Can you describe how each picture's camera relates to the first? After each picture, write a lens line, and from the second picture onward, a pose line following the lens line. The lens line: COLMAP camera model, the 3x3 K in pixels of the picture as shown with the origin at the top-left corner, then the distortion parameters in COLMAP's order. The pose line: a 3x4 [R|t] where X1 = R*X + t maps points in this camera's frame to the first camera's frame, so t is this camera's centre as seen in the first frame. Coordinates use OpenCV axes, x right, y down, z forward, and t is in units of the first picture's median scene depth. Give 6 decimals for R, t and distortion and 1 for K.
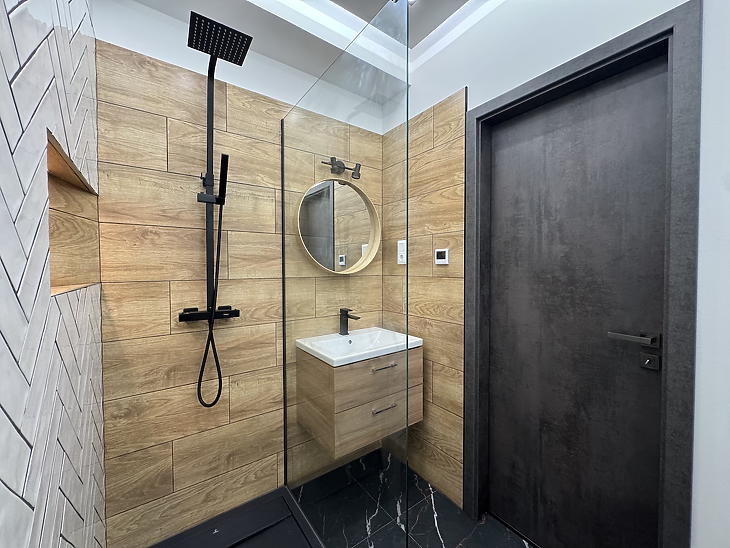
lens RADIAL K [[293.2, 0, 362.6], [0, 293.2, 273.6], [0, 0, 1]] dist [-0.000501, 0.000298]
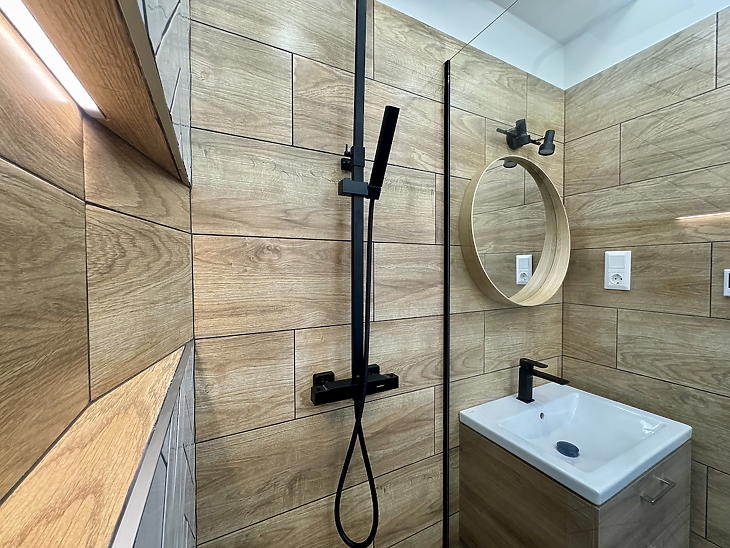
lens RADIAL K [[293.2, 0, 363.5], [0, 293.2, 274.4], [0, 0, 1]] dist [-0.000501, 0.000298]
pose [[0.988805, 0.002774, -0.149189, -0.410510], [-0.003030, 0.999994, -0.001488, -0.082376], [0.149184, 0.001924, 0.988808, 0.412495]]
